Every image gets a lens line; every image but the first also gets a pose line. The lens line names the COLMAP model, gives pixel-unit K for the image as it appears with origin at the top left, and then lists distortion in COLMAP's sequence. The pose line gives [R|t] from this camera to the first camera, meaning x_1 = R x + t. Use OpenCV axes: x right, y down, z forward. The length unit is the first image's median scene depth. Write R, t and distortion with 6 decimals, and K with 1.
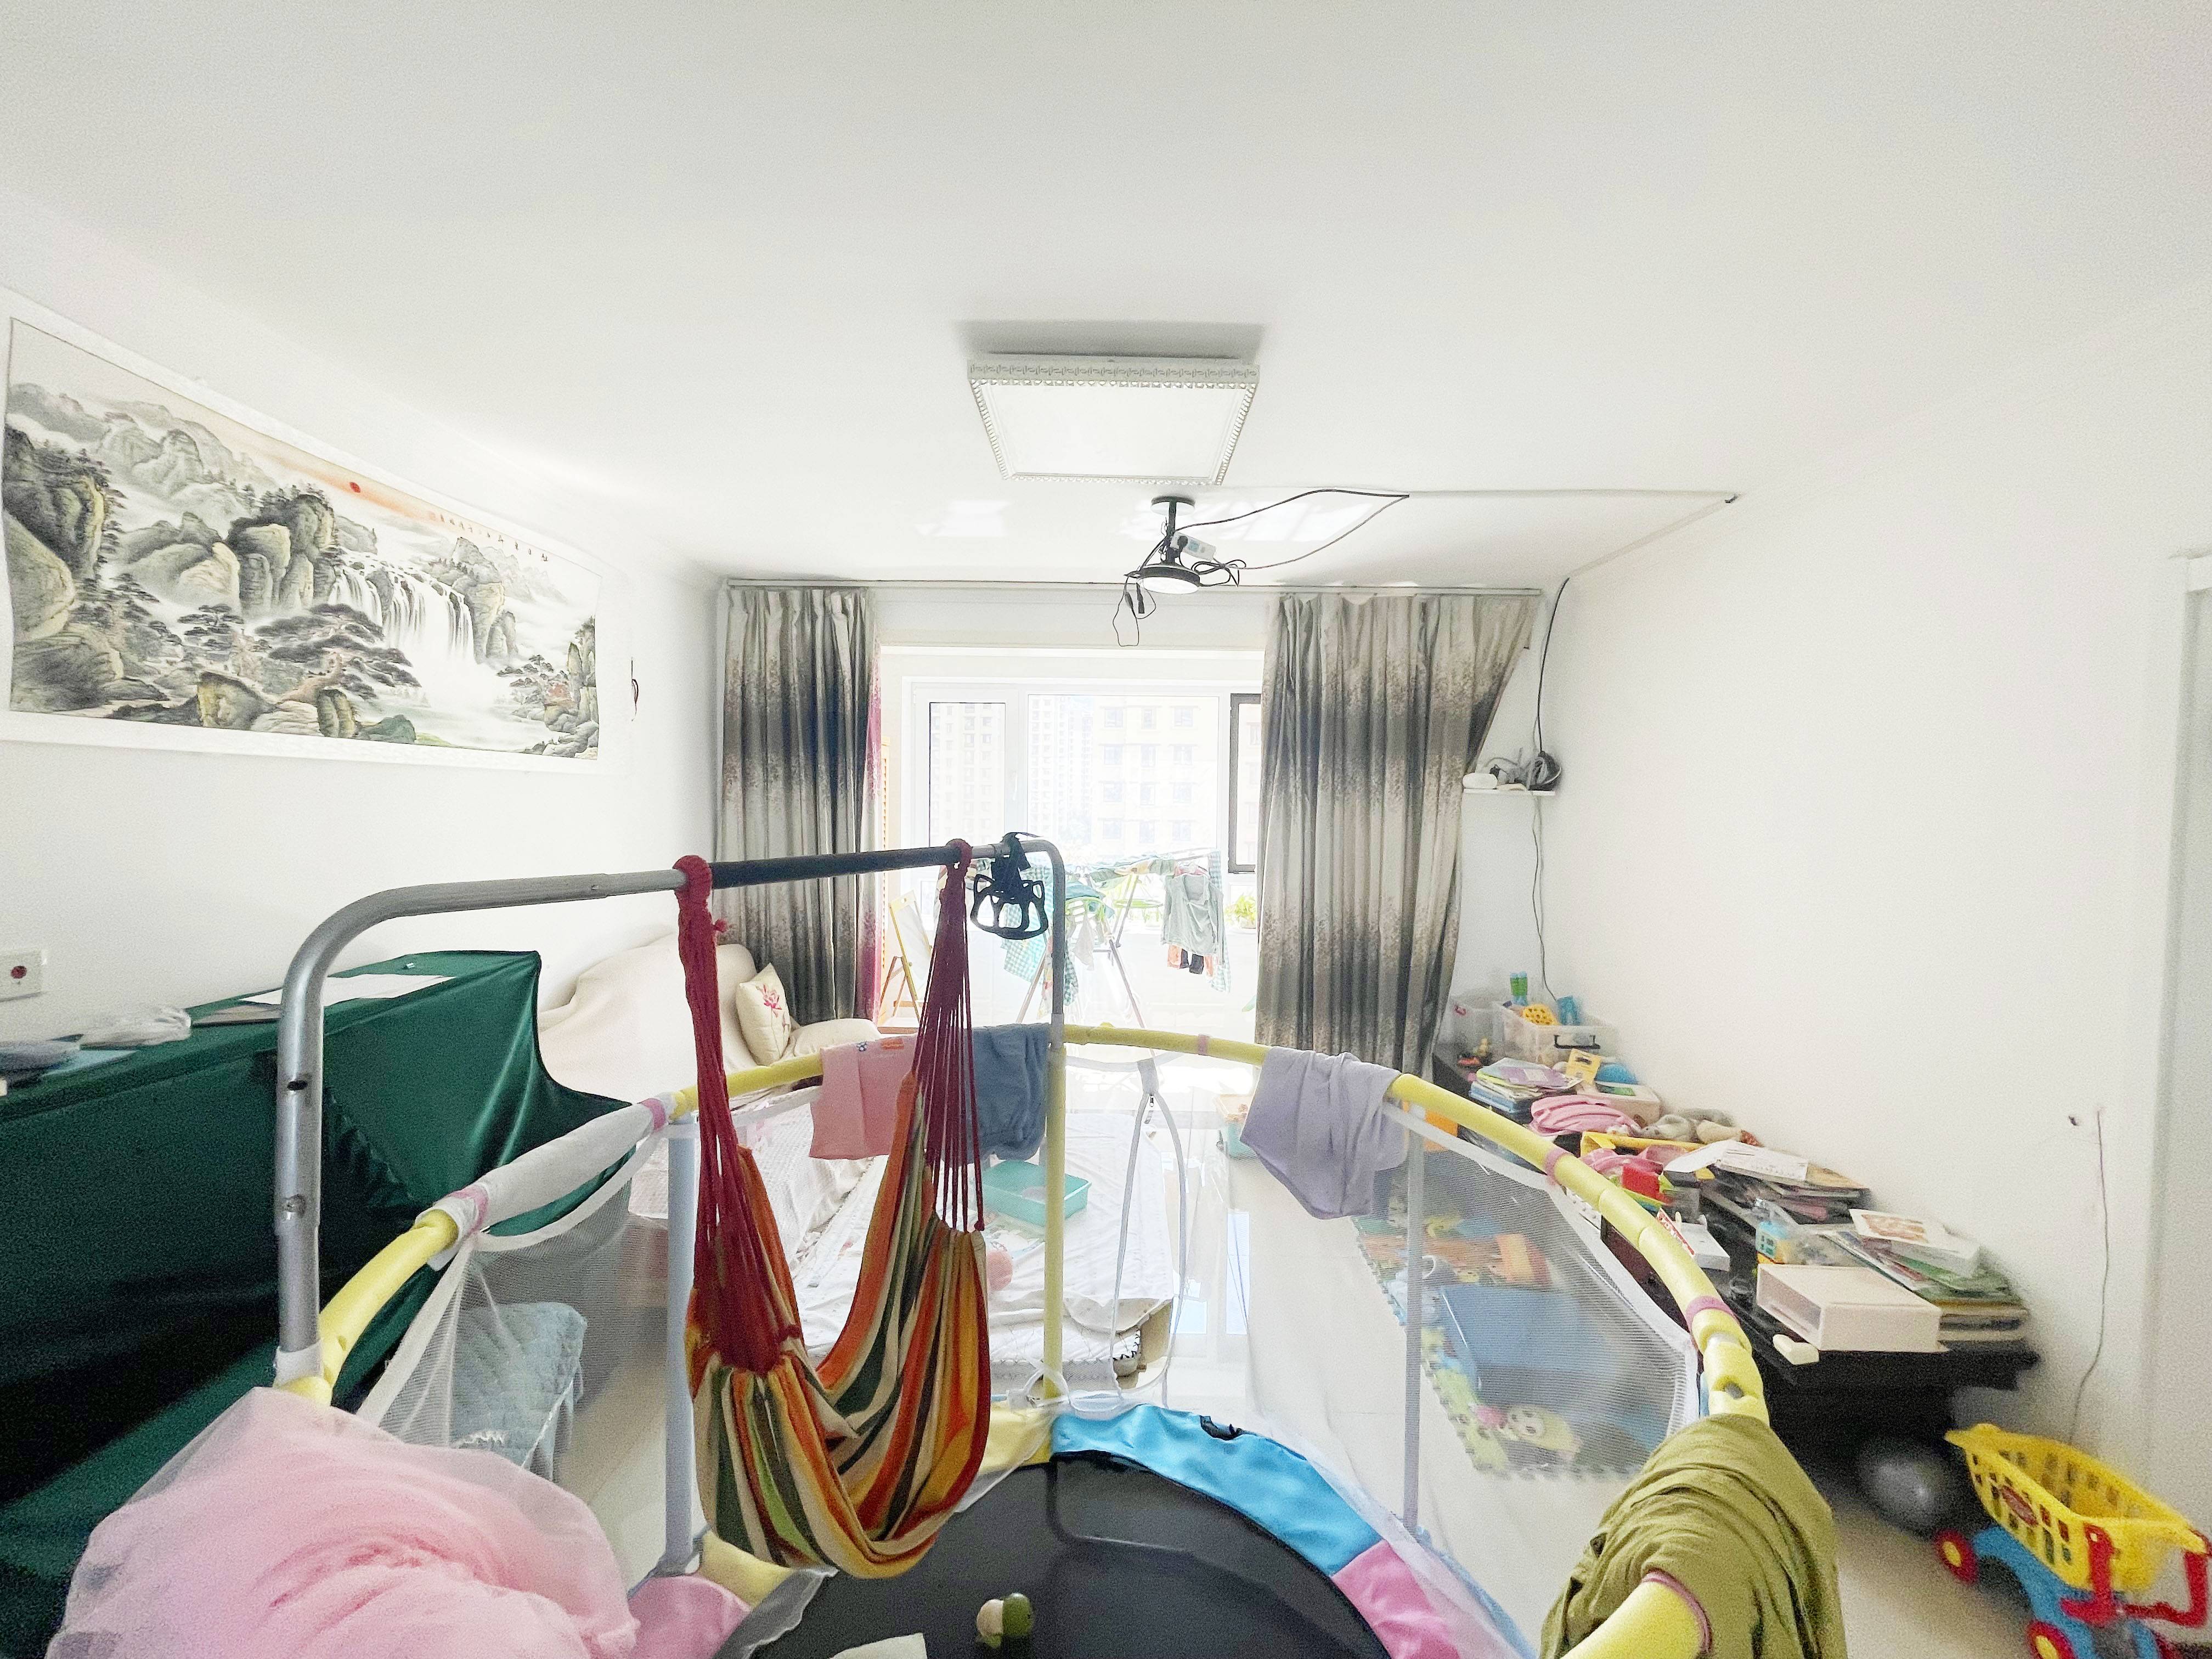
lens RADIAL K [[892.2, 0, 1102.5], [0, 892.2, 831.7], [0, 0, 1]] dist [-0.000581, -0.000125]
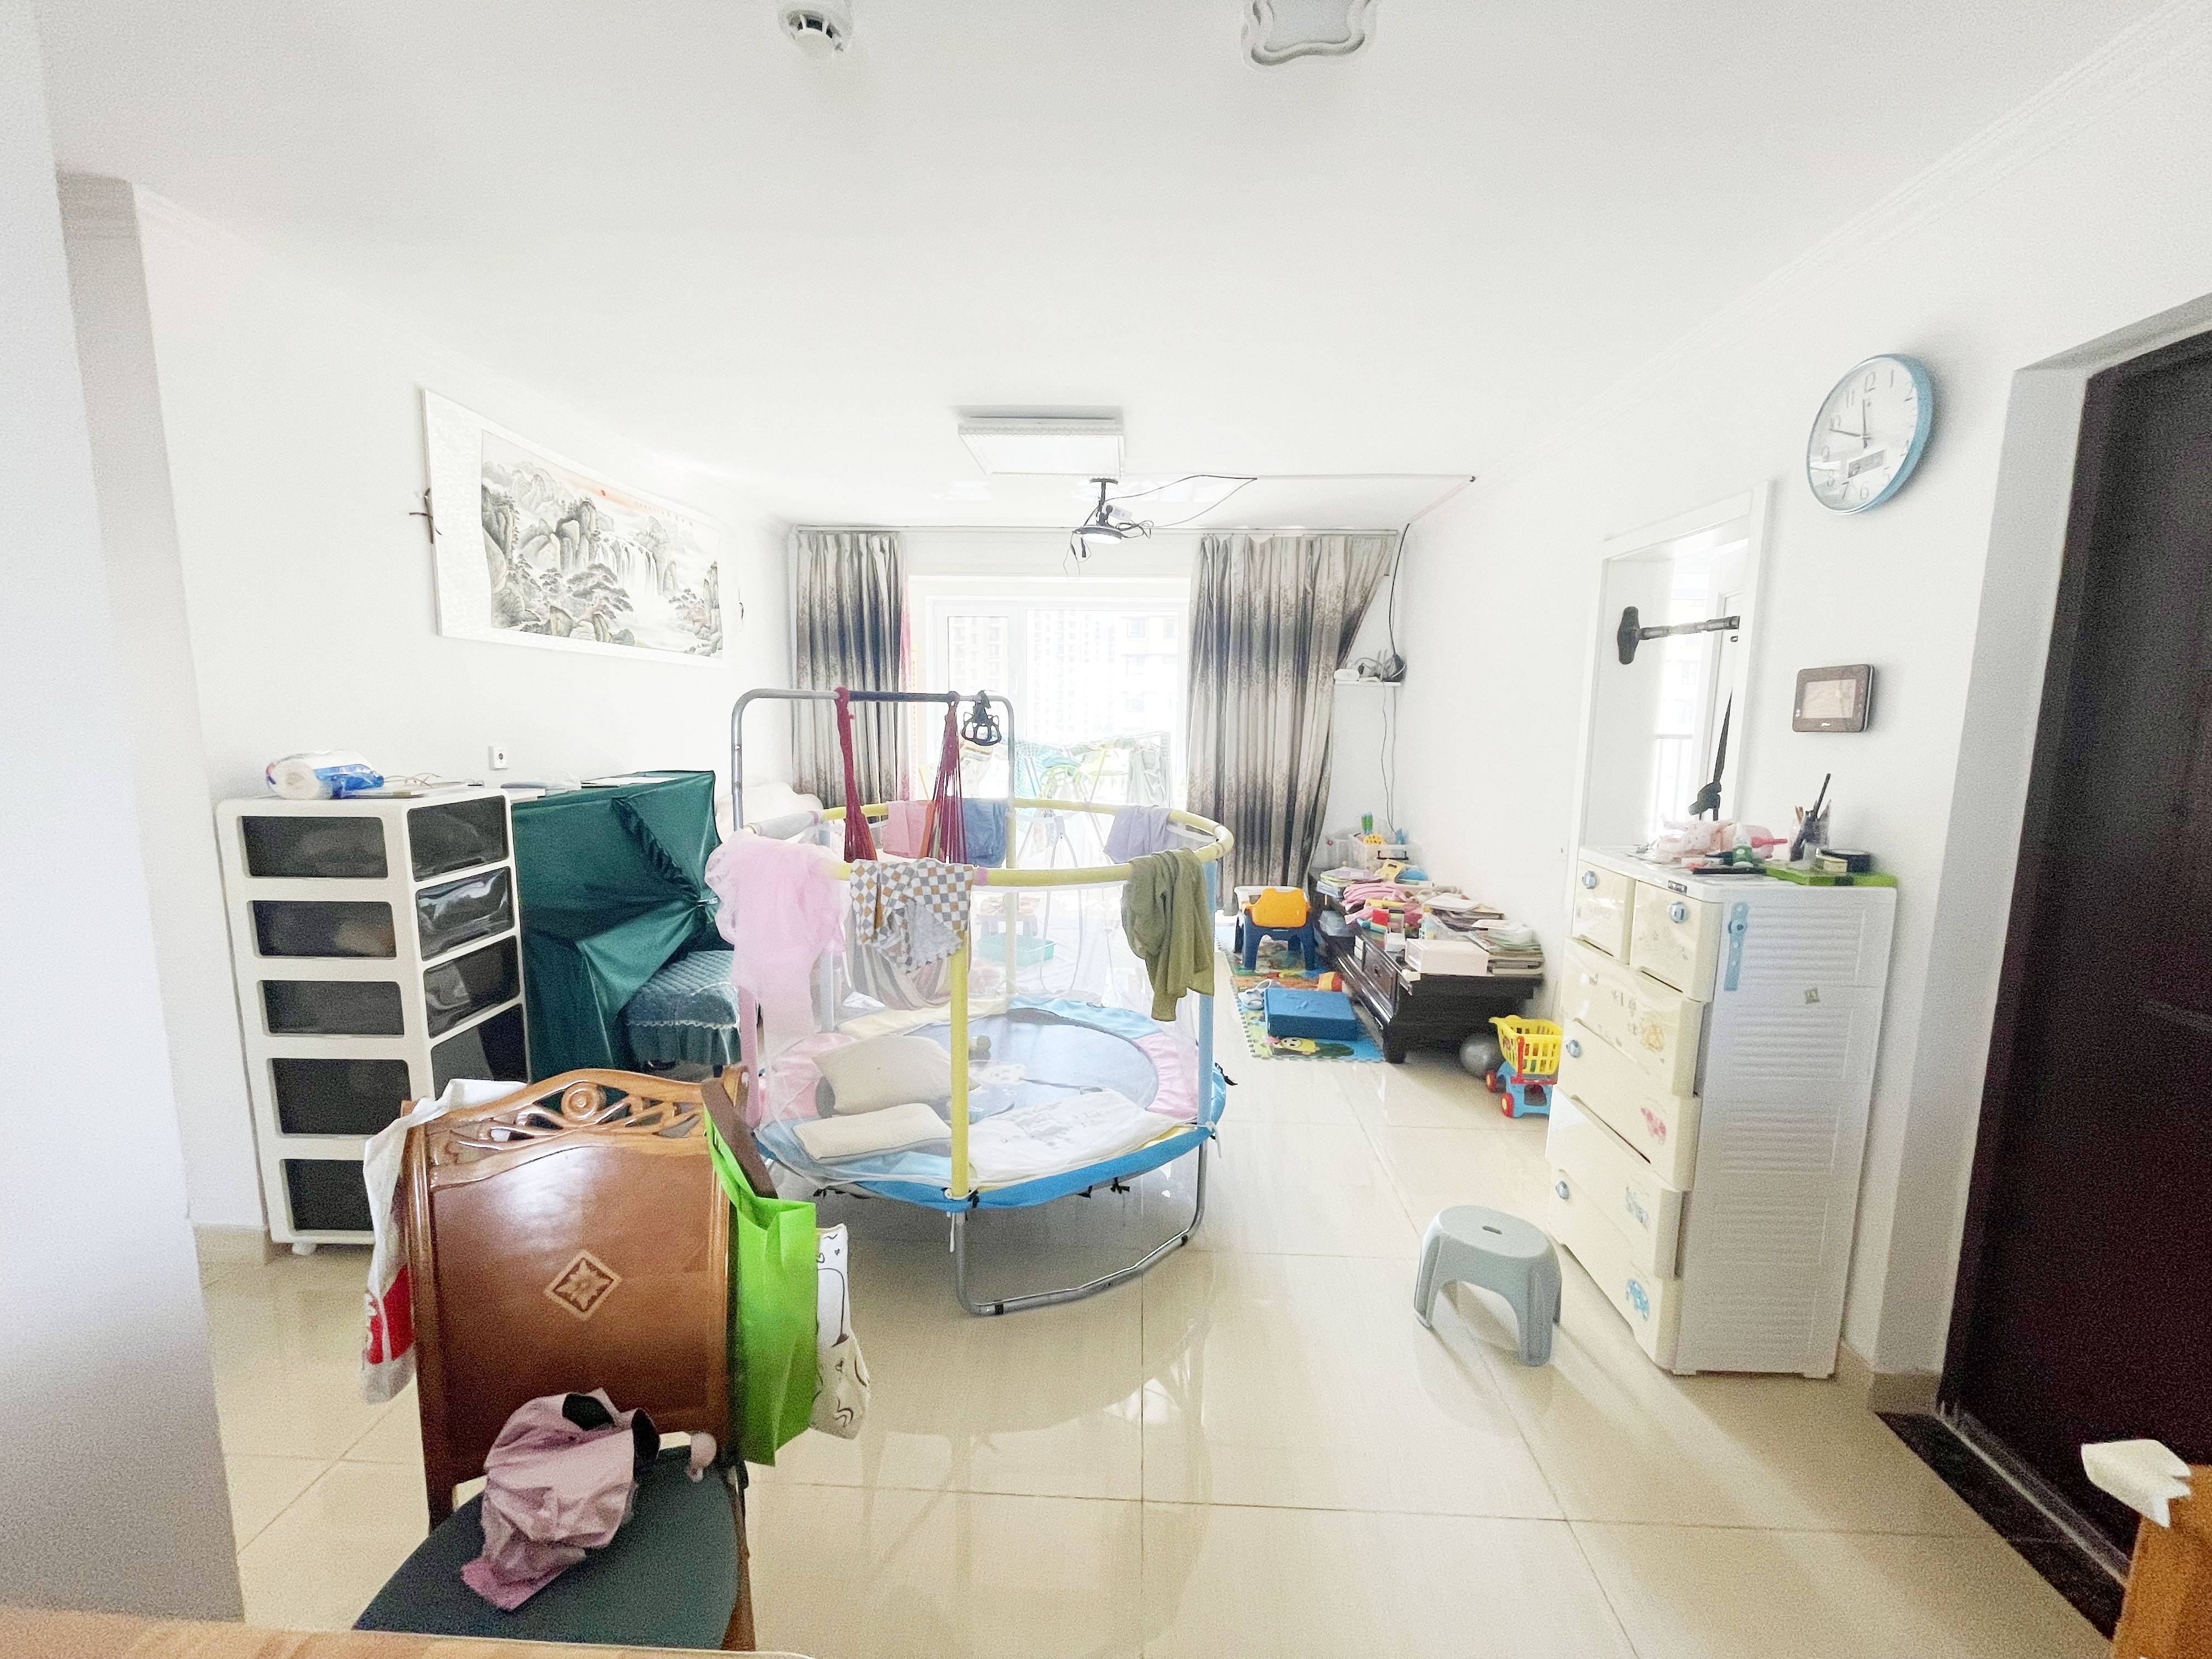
lens RADIAL K [[892.2, 0, 1108.2], [0, 892.2, 829.2], [0, 0, 1]] dist [-0.000581, -0.000125]
pose [[0.999737, 0.002719, -0.022750, 0.122282], [-0.000537, 0.995441, 0.095379, 0.066084], [0.022906, -0.095341, 0.995181, -0.537429]]
